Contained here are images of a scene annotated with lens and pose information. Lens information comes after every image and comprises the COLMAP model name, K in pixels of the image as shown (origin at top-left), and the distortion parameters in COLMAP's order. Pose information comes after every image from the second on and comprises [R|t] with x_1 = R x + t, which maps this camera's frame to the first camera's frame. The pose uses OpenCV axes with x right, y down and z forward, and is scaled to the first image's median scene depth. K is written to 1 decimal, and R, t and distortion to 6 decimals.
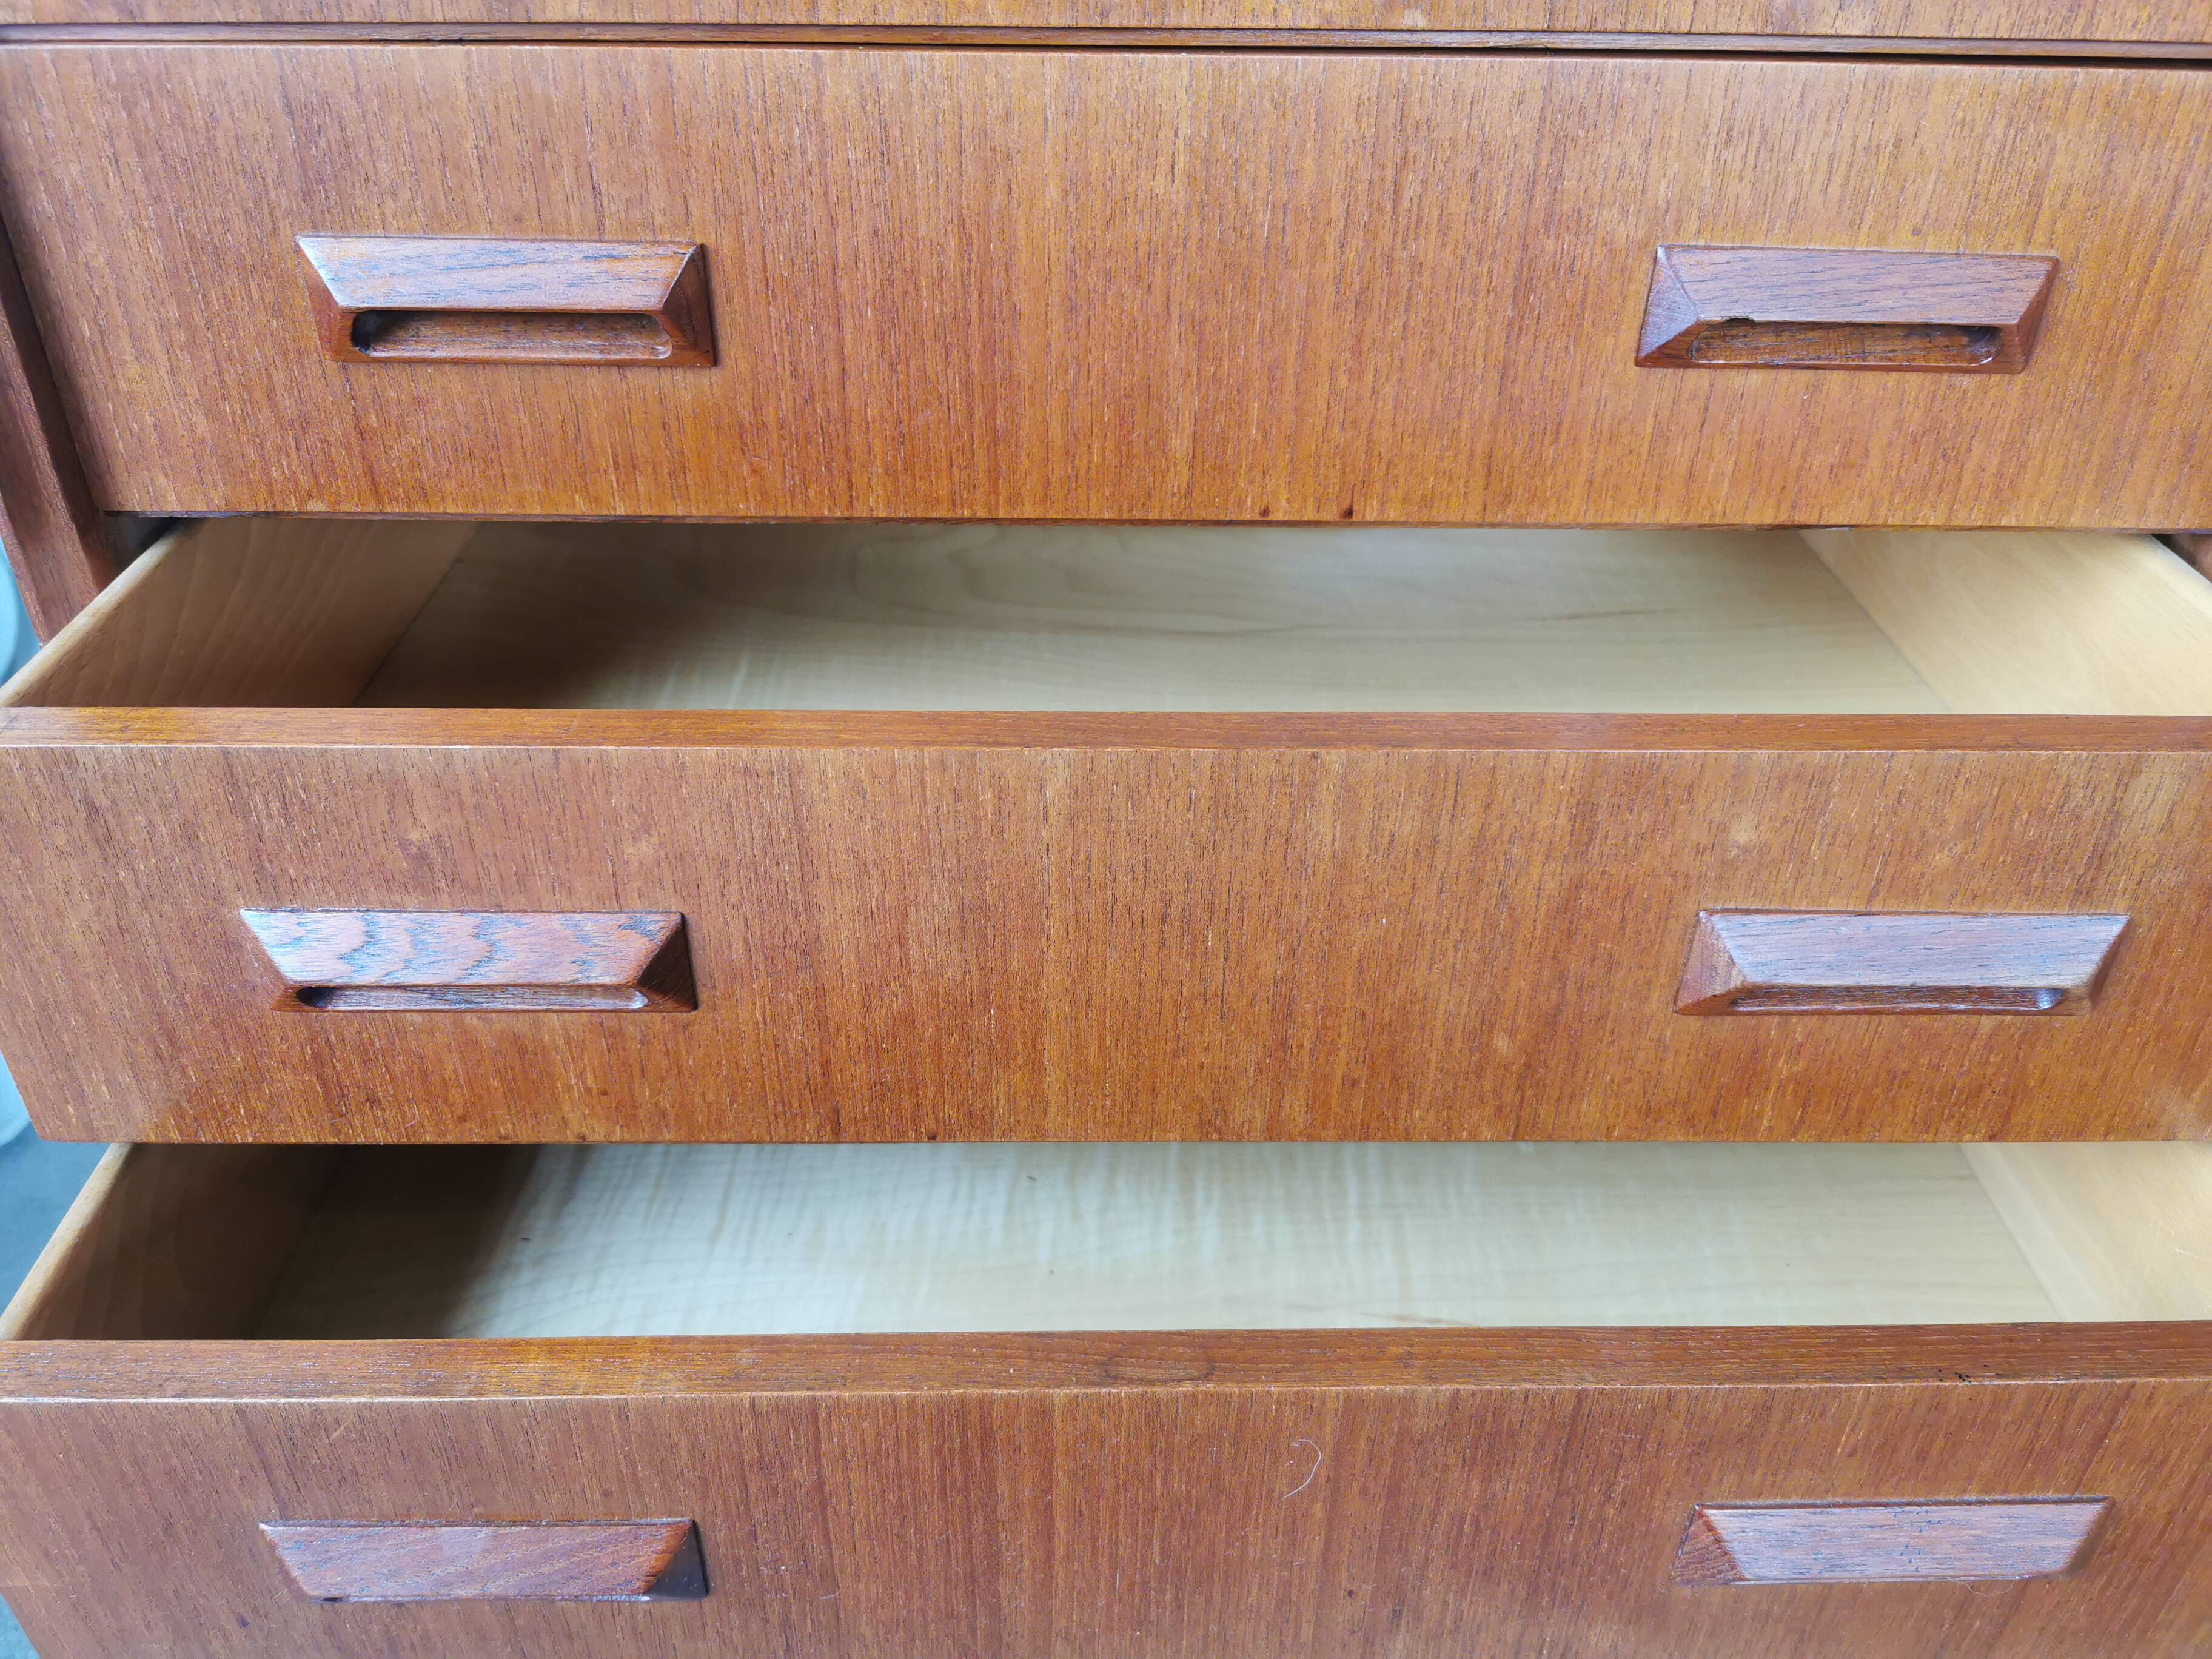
lens RADIAL K [[1723.3, 0, 1108.3], [0, 1723.3, 817.3], [0, 0, 1]] dist [0.052865, -0.083780]
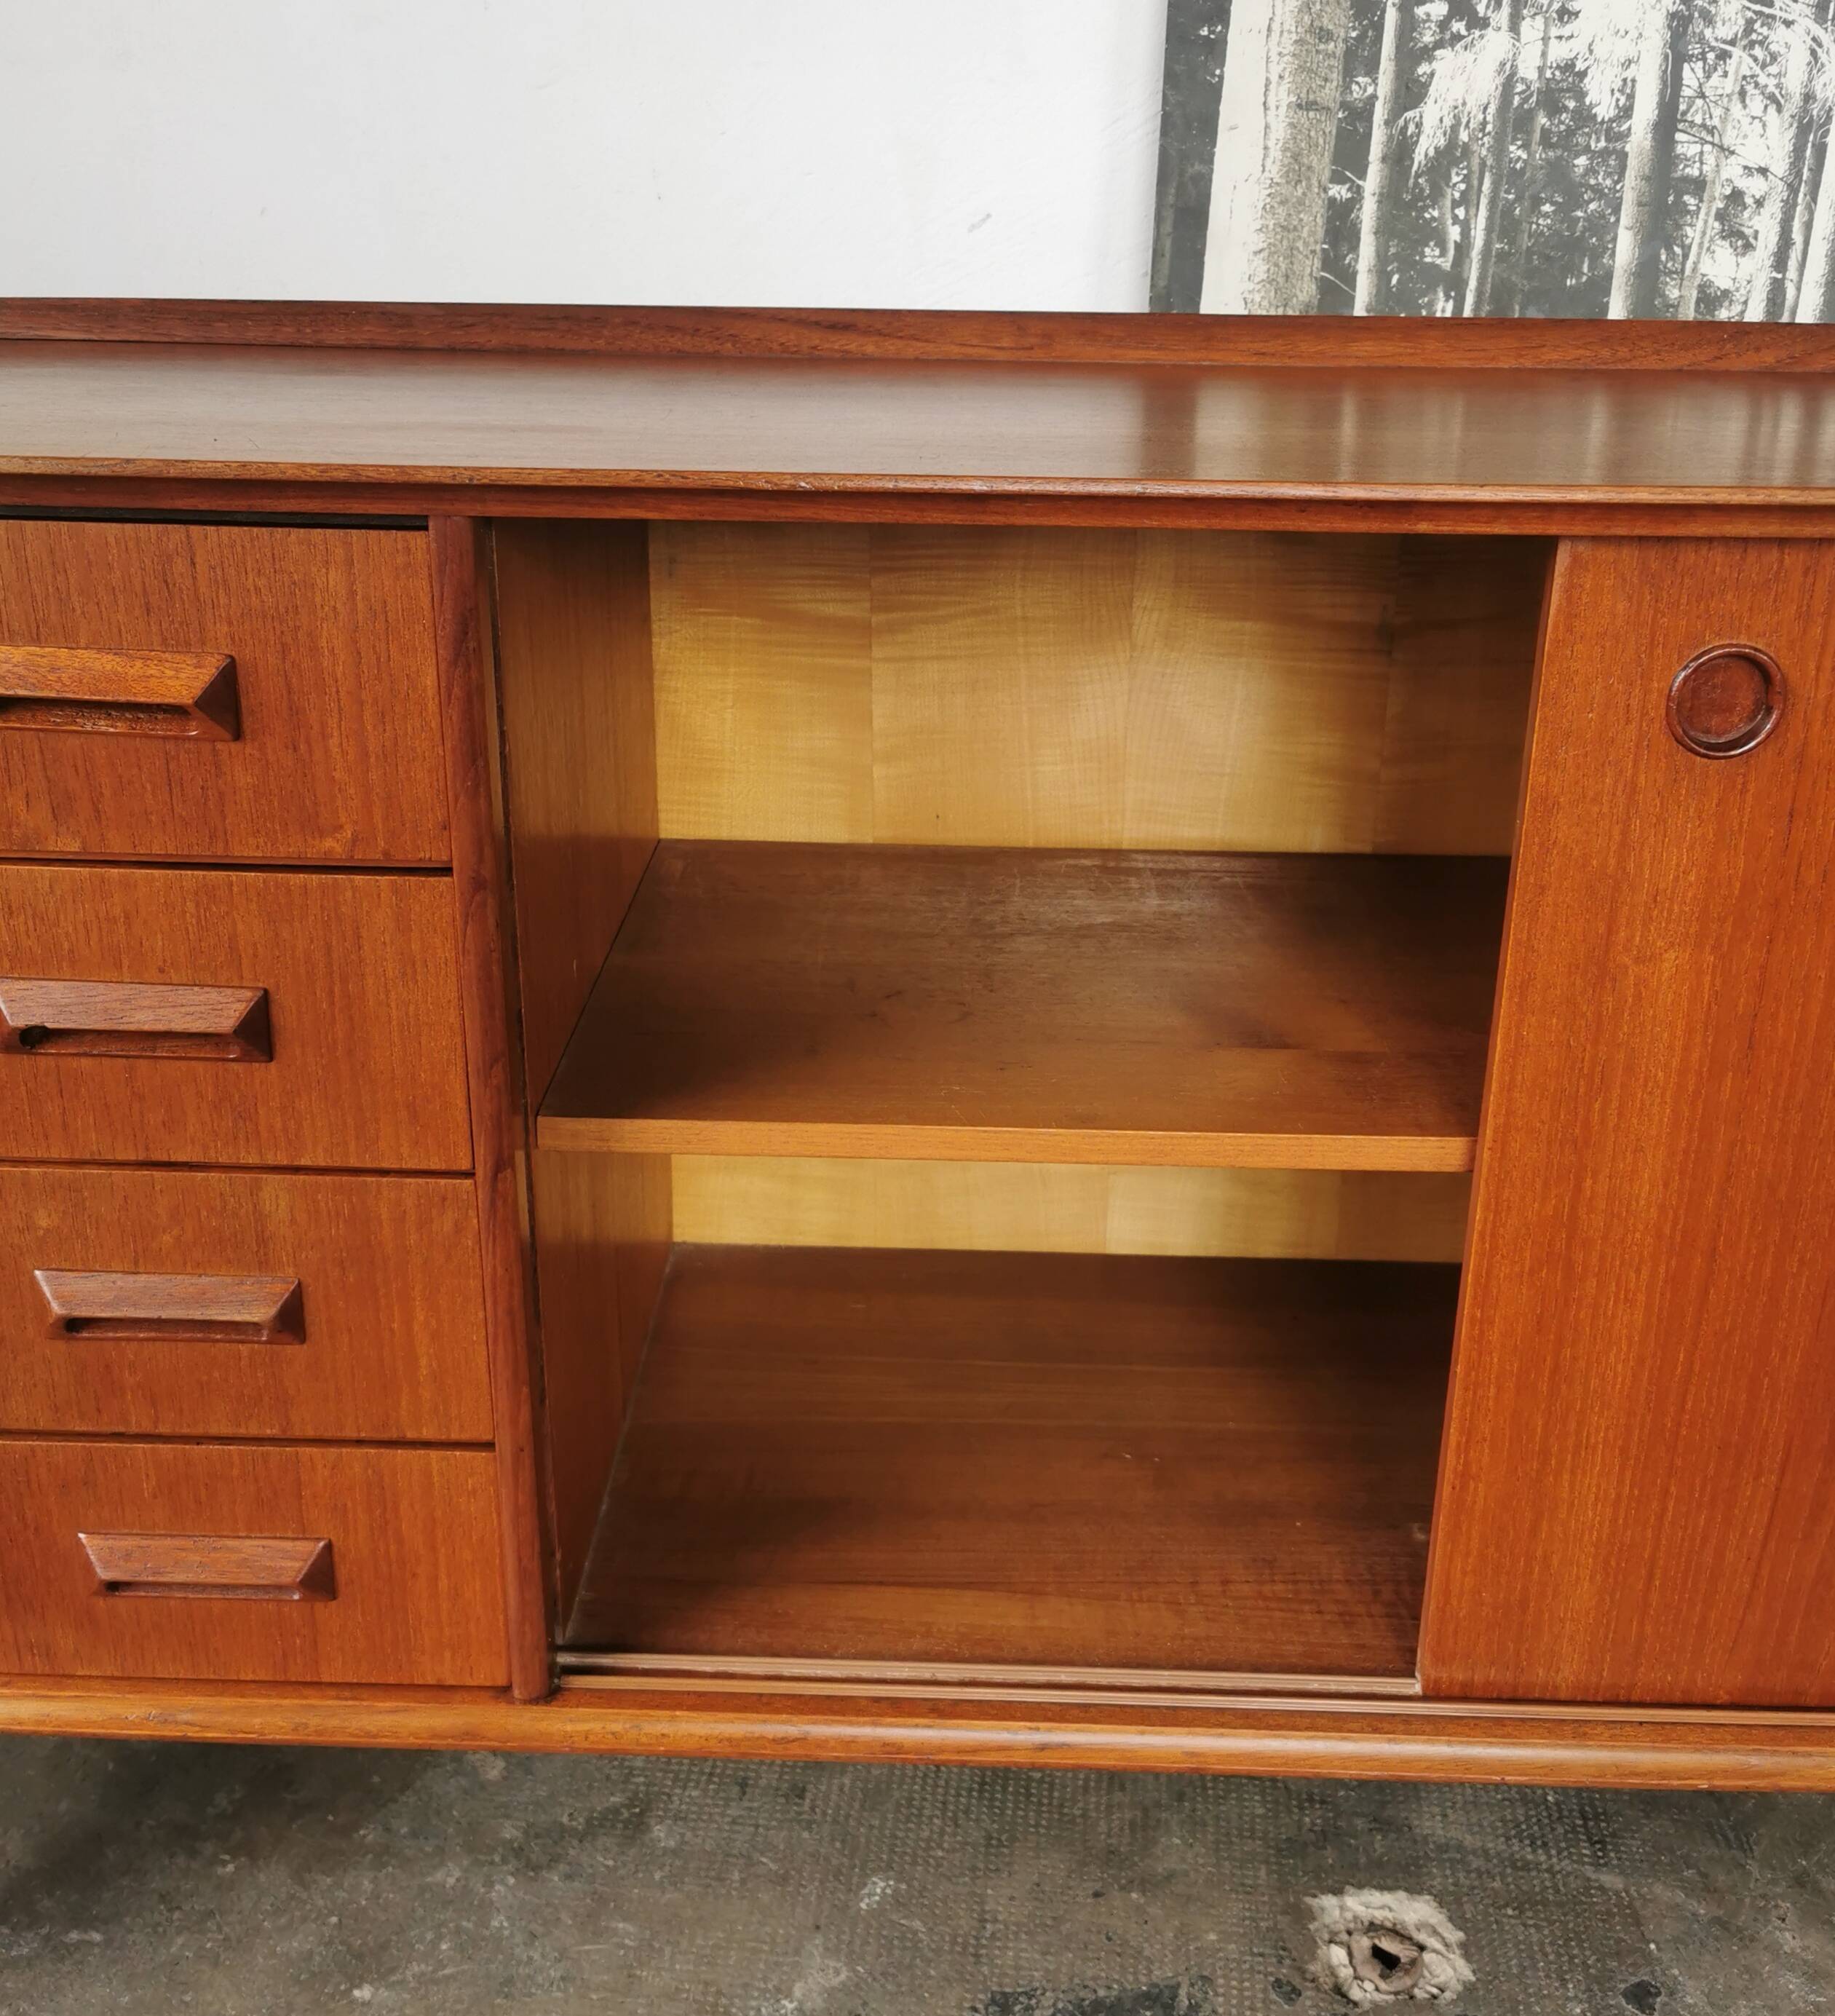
lens RADIAL K [[2075.2, 0, 916.5], [0, 2075.2, 984.6], [0, 0, 1]] dist [0.019678, 0.000000]
pose [[0.999564, 0.018146, -0.023305, 1.134540], [-0.022169, 0.982302, -0.185985, -0.012407], [0.019518, 0.186420, 0.982276, -0.706519]]
